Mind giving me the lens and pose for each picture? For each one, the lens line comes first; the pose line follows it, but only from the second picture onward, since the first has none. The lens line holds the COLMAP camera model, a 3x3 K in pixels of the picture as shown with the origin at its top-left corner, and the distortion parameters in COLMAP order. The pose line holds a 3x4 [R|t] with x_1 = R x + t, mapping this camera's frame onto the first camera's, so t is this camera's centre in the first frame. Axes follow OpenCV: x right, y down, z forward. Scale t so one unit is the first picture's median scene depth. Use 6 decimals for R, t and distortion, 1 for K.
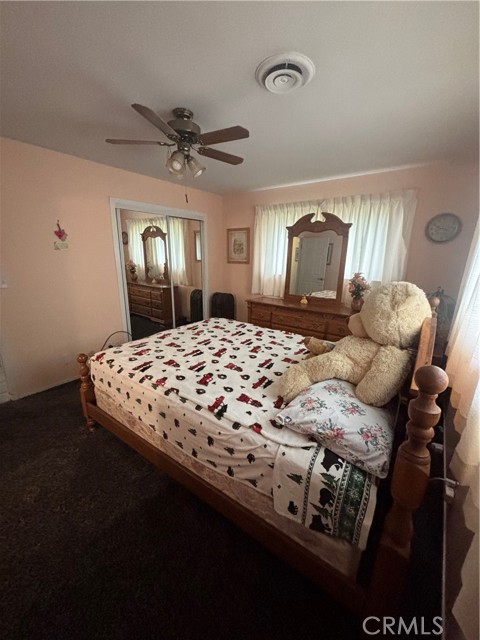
lens RADIAL K [[257.7, 0, 240.0], [0, 257.7, 320.0], [0, 0, 1]] dist [-0.000732, -0.000029]
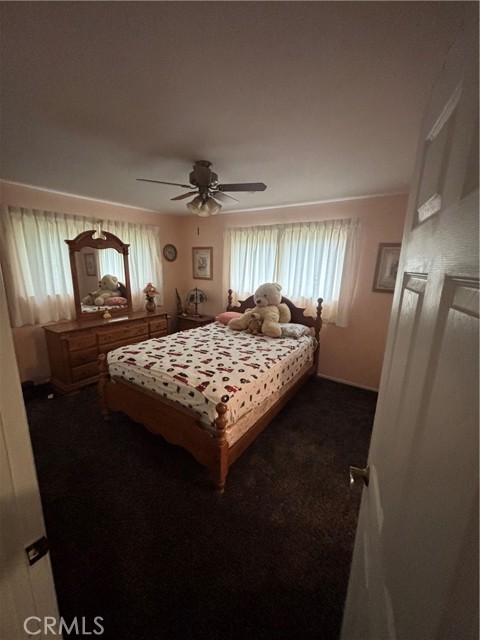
lens RADIAL K [[257.7, 0, 240.0], [0, 257.7, 320.0], [0, 0, 1]] dist [-0.000732, -0.000029]
pose [[-0.035569, -0.235652, 0.971186, -1.095105], [0.232329, 0.943226, 0.237376, -0.252731], [-0.971987, 0.234078, 0.021199, 0.673853]]
